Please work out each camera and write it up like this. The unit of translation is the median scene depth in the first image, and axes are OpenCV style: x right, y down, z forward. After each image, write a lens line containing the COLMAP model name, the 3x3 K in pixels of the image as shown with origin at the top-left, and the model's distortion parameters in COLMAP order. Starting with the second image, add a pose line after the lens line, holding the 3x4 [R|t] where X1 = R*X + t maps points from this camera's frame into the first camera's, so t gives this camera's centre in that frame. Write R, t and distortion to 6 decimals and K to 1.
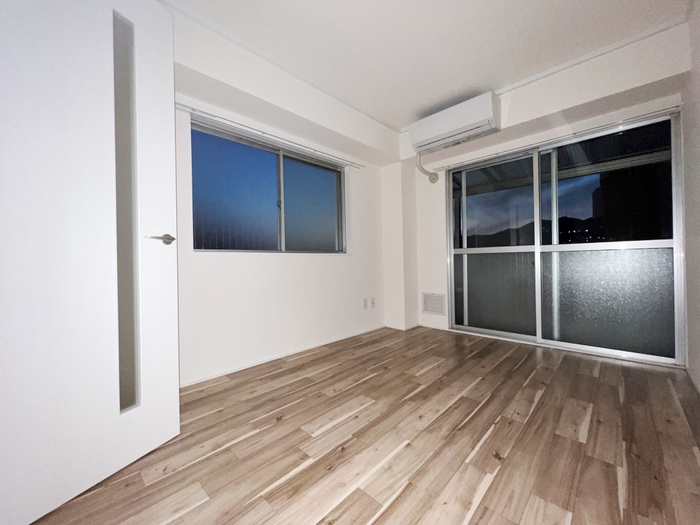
lens RADIAL K [[280.4, 0, 350.8], [0, 280.4, 249.3], [0, 0, 1]] dist [0.000457, 0.000149]
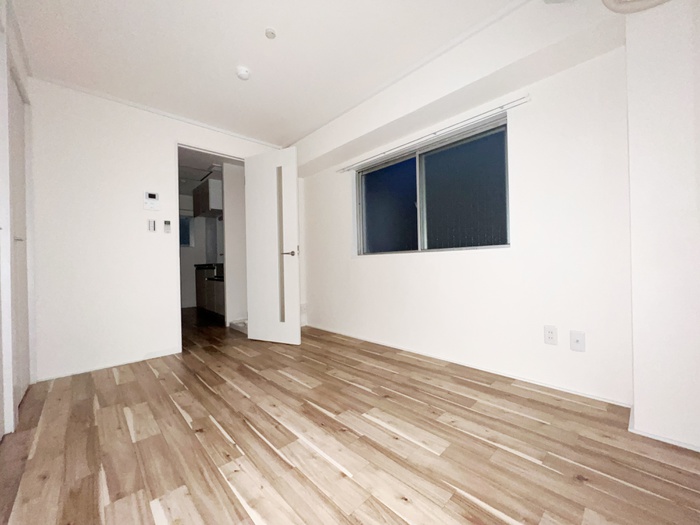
lens RADIAL K [[278.8, 0, 350.0], [0, 278.8, 262.5], [0, 0, 1]] dist [0.000658, -0.000078]
pose [[-0.042303, 0.016704, -0.998965, 0.889714], [0.066002, 0.997723, 0.013888, 0.019573], [0.996922, -0.065347, -0.043309, 0.920126]]
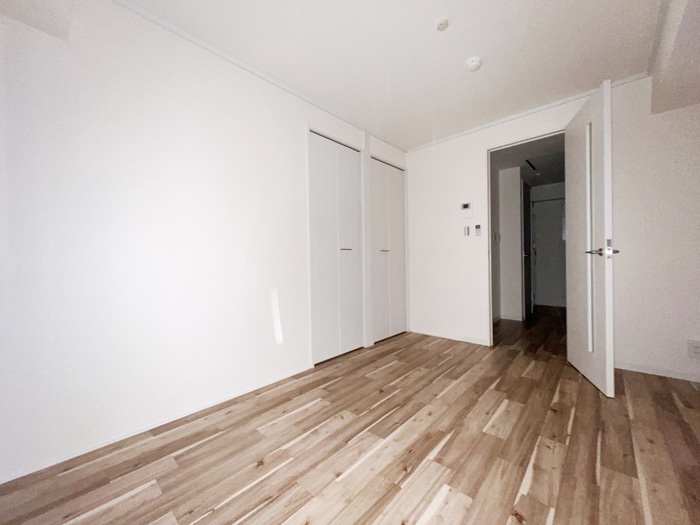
lens RADIAL K [[278.8, 0, 350.0], [0, 278.8, 262.5], [0, 0, 1]] dist [0.000658, -0.000078]
pose [[-0.999049, 0.035399, -0.025440, 0.137610], [0.036348, 0.998621, -0.037888, 0.011637], [0.024064, -0.038777, -0.998958, 1.650526]]
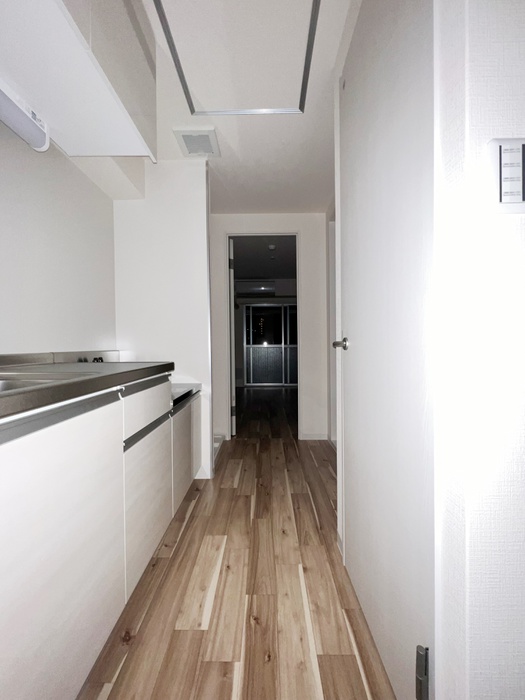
lens RADIAL K [[278.8, 0, 262.5], [0, 278.8, 350.0], [0, 0, 1]] dist [0.000658, -0.000078]
pose [[0.730575, 0.001599, 0.682831, -0.449821], [-0.030035, 0.999105, 0.029795, -0.050954], [-0.682172, -0.042276, 0.729969, 0.373086]]
